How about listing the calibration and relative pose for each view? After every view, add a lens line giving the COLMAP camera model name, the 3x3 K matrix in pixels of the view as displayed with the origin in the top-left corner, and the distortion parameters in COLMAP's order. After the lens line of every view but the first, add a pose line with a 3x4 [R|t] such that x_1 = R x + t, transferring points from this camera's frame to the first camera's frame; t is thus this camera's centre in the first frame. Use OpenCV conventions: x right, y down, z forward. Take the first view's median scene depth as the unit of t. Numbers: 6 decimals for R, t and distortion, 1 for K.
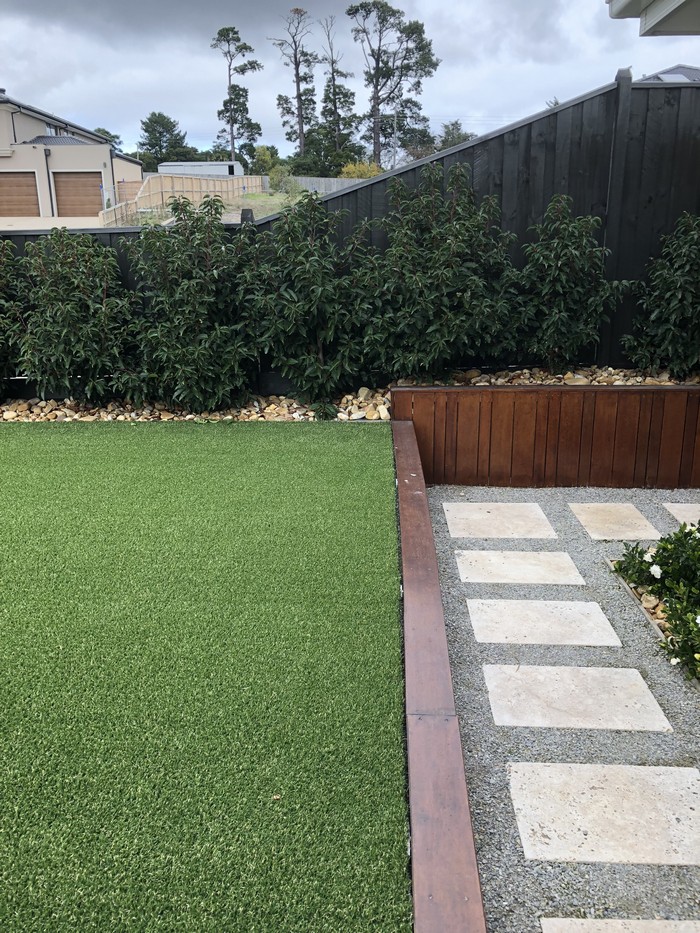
lens RADIAL K [[766.2, 0, 351.4], [0, 766.2, 442.1], [0, 0, 1]] dist [0.008343, -0.004909]
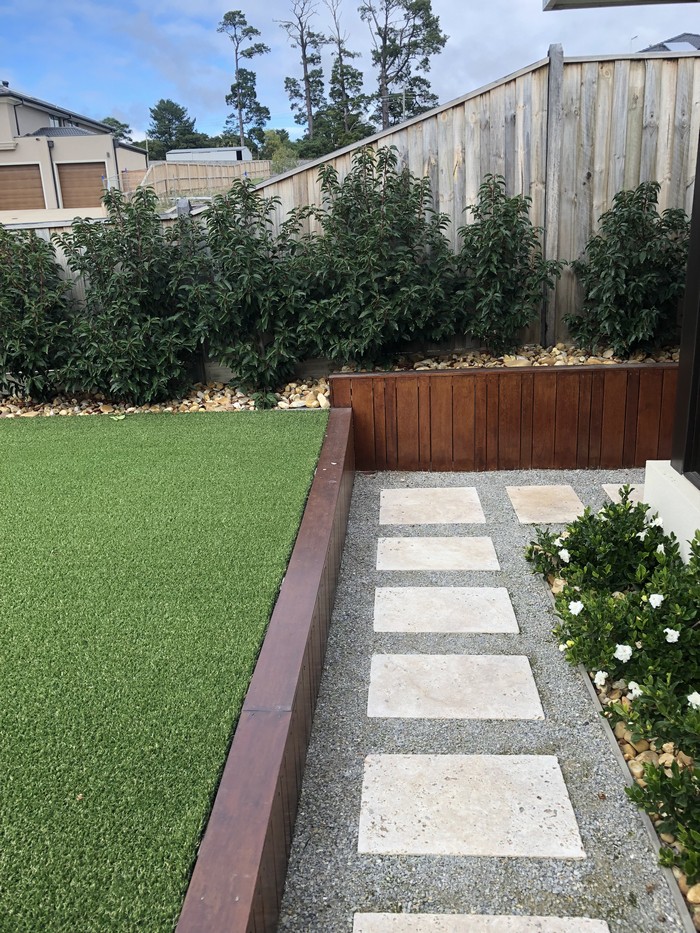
lens RADIAL K [[766.2, 0, 351.4], [0, 766.2, 442.1], [0, 0, 1]] dist [0.008343, -0.004909]
pose [[0.999445, -0.027043, -0.019428, 0.099878], [0.027451, 0.999401, 0.021084, -0.004083], [0.018846, -0.021605, 0.999589, 0.006677]]
